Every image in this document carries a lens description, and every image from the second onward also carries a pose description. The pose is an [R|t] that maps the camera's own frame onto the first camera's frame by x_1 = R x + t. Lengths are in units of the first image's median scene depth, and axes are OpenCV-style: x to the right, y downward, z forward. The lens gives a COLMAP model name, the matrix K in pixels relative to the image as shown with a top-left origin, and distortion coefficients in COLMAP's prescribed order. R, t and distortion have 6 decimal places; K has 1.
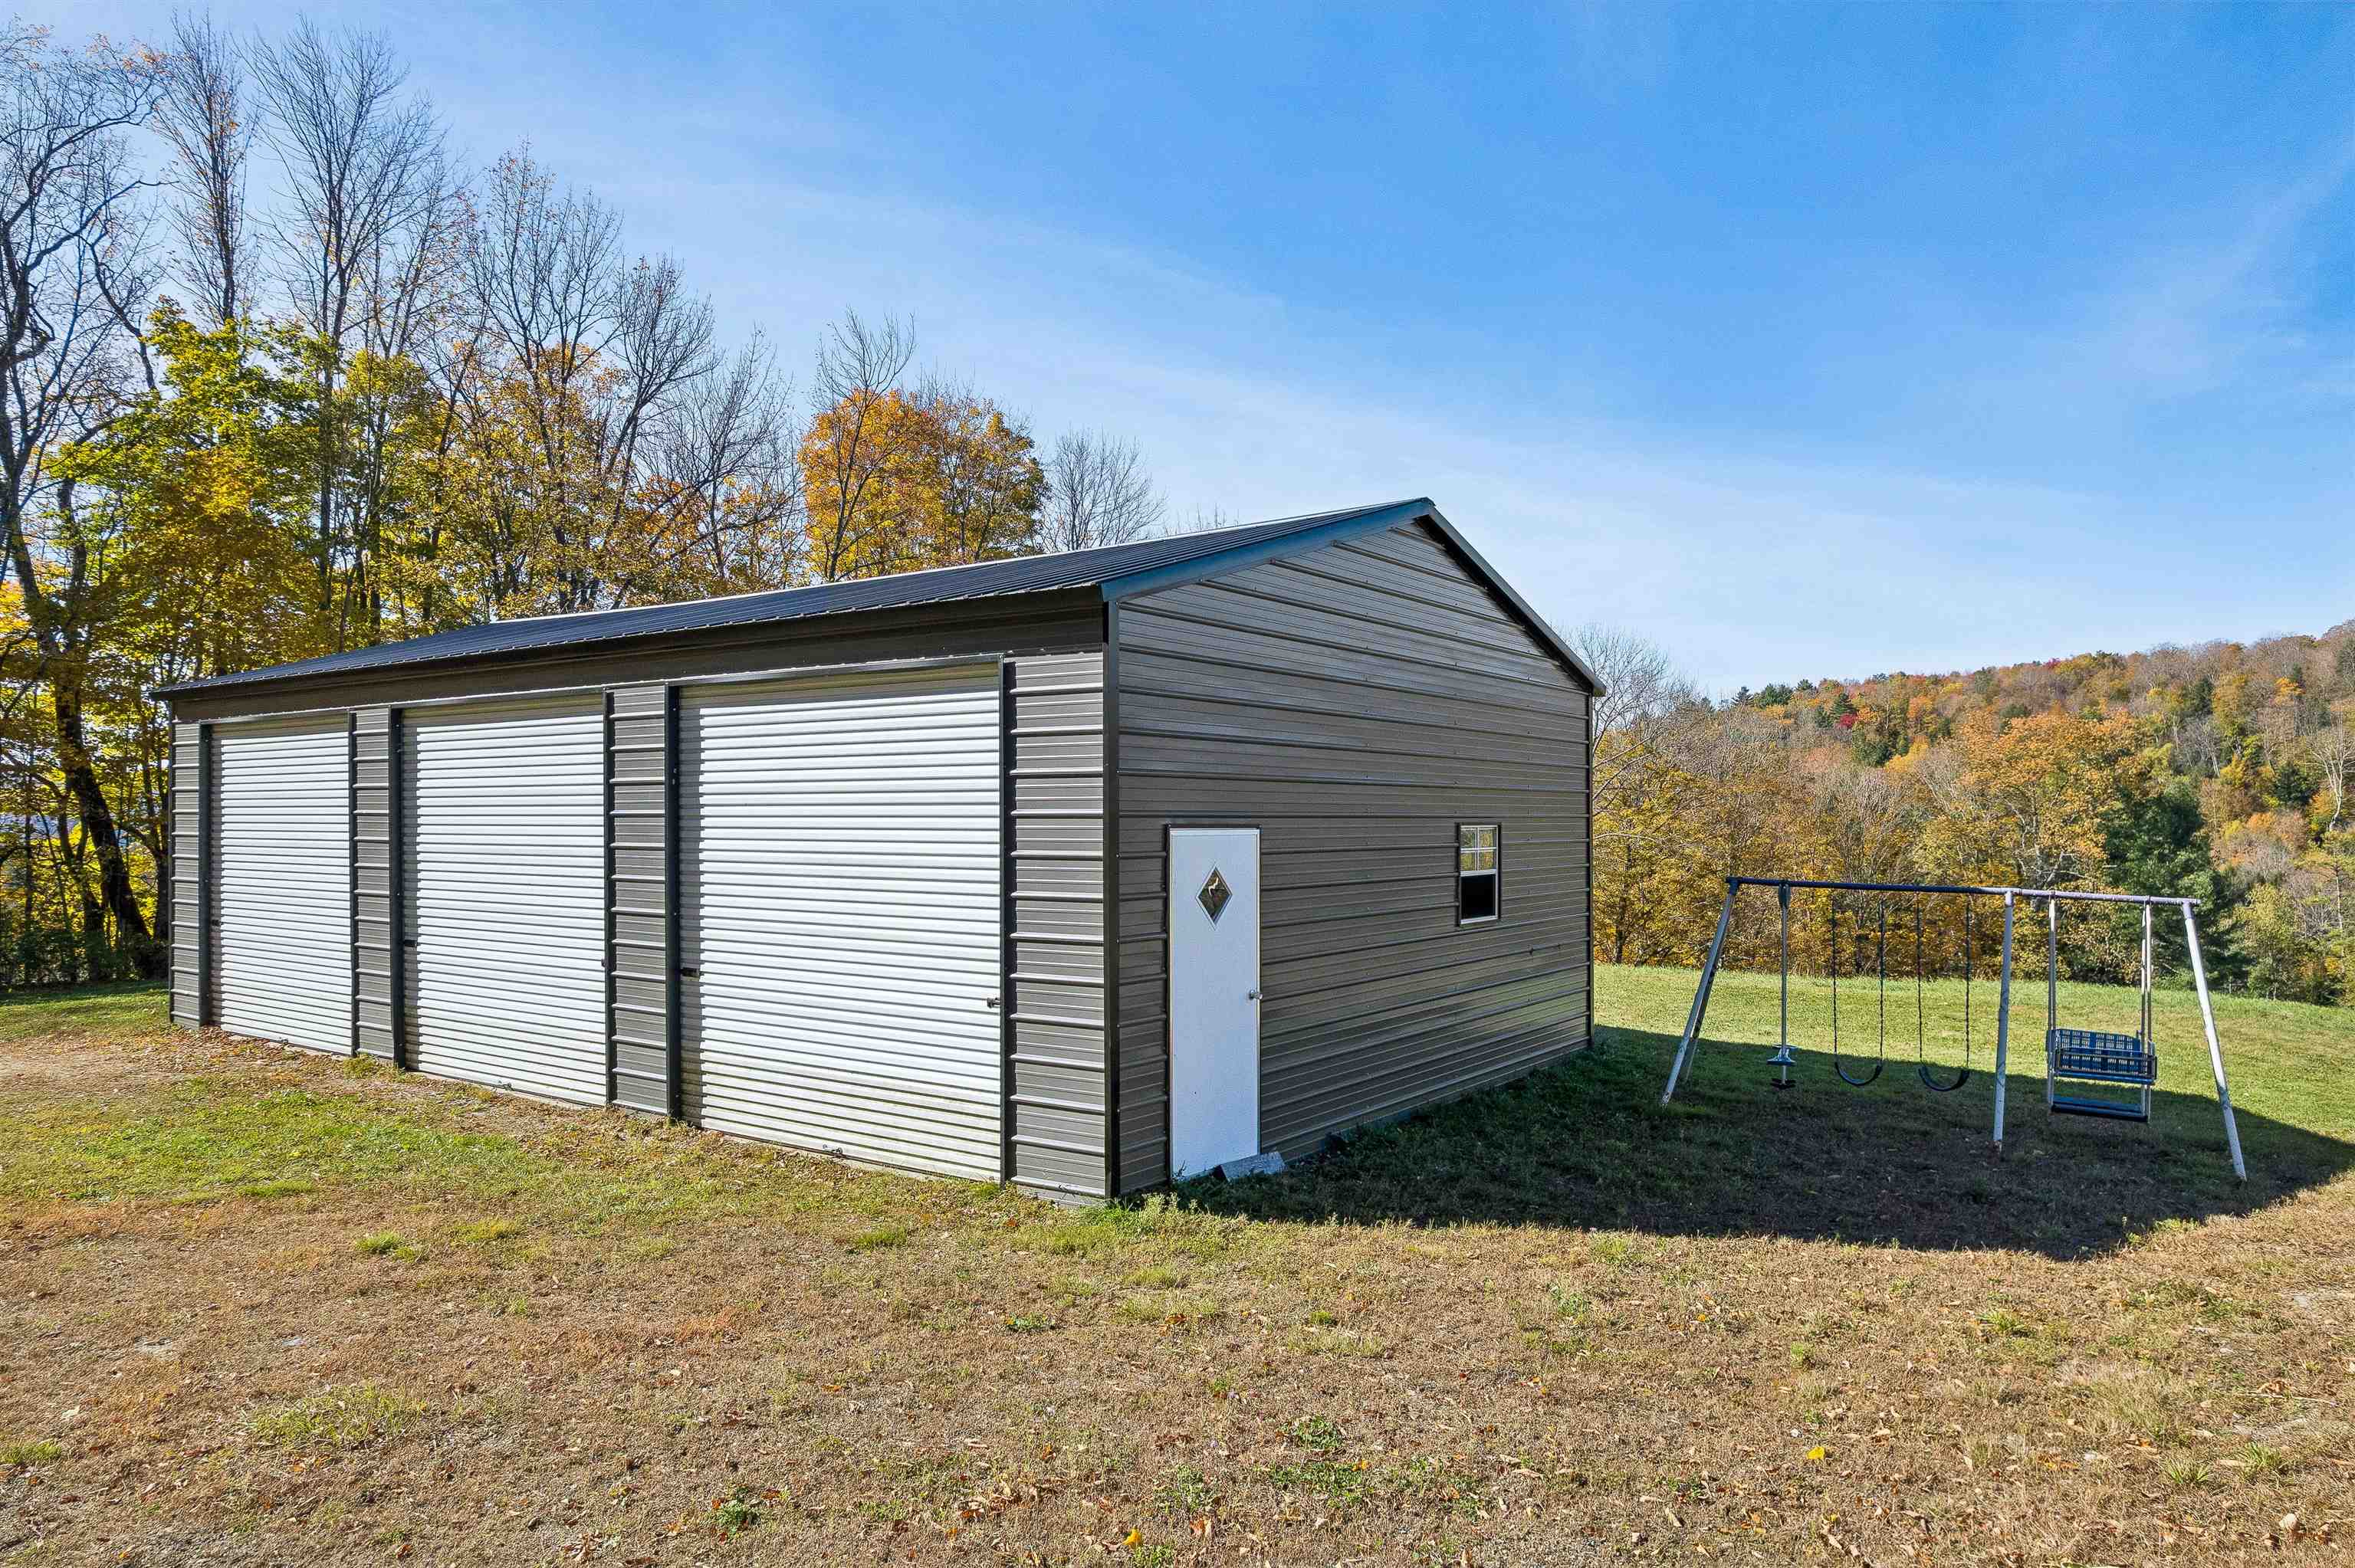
lens RADIAL K [[1490.6, 0, 1177.5], [0, 1490.6, 784.0], [0, 0, 1]] dist [0.002716, 0.001333]
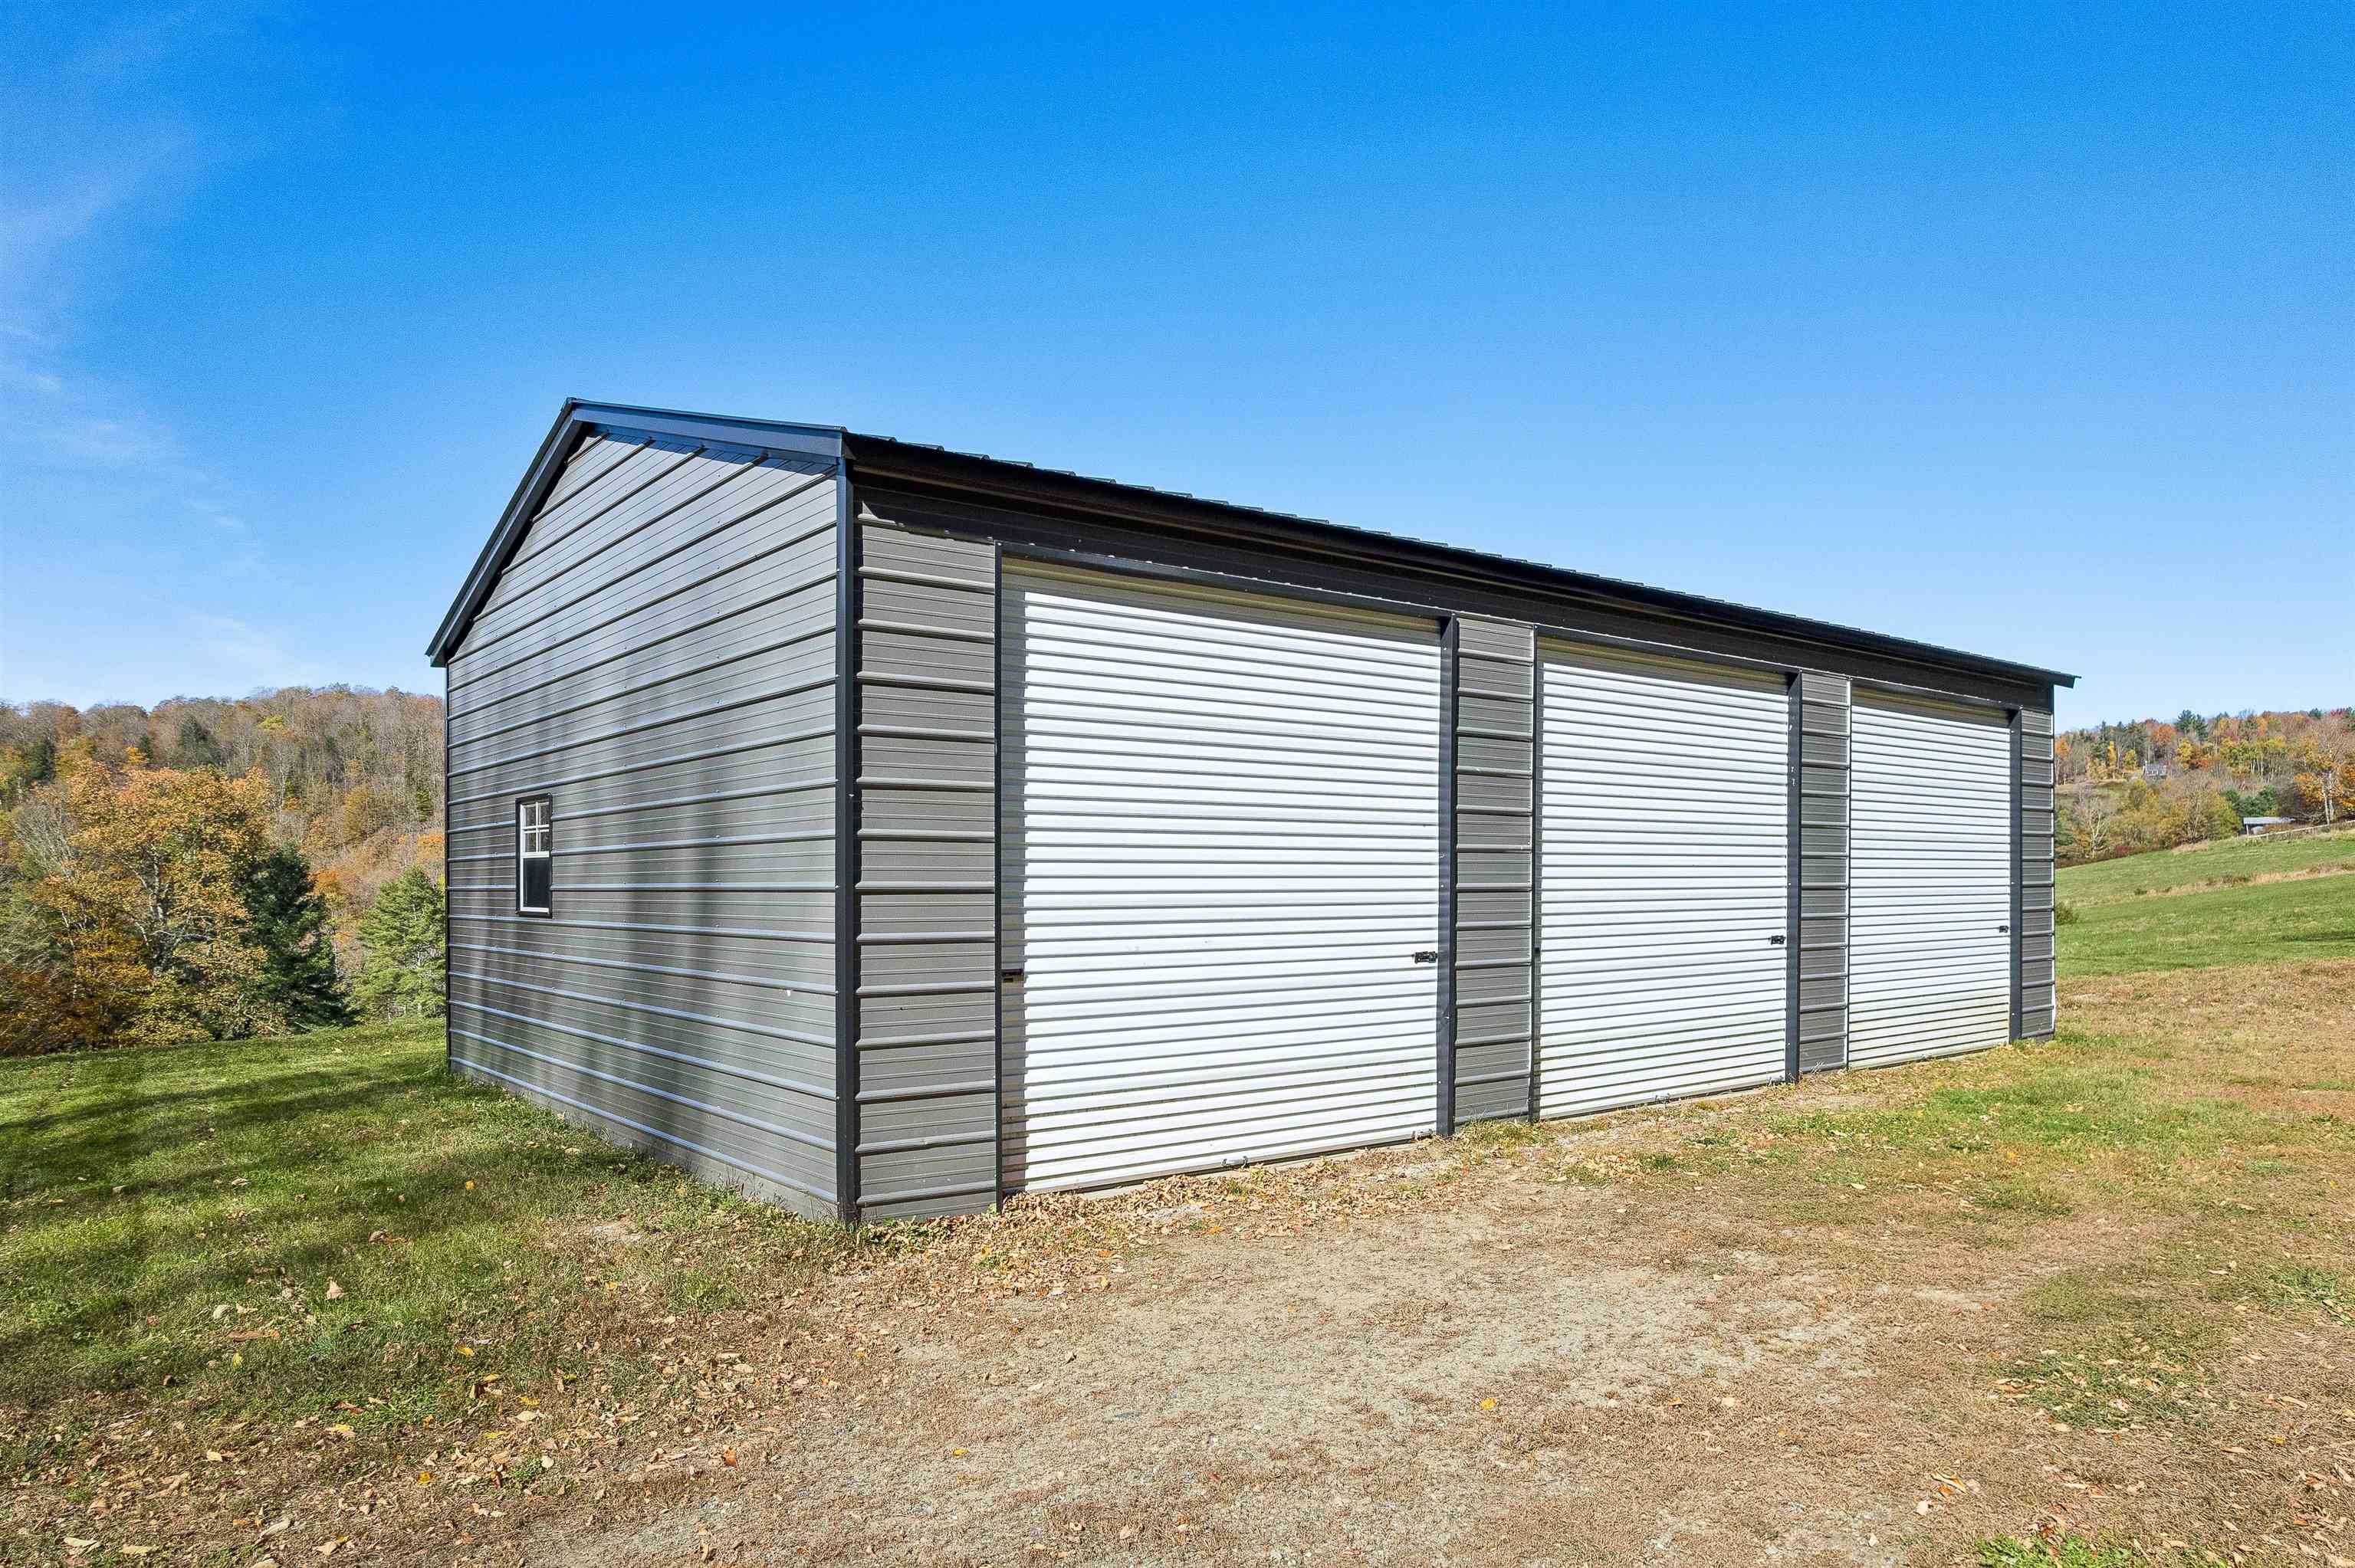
lens RADIAL K [[1539.6, 0, 1177.8], [0, 1539.6, 929.4], [0, 0, 1]] dist [0.005071, 0.115939]
pose [[0.285890, -0.027948, 0.957855, -0.170891], [-0.014037, 0.999345, 0.033348, 0.013934], [-0.958160, -0.022979, 0.285310, 0.126631]]
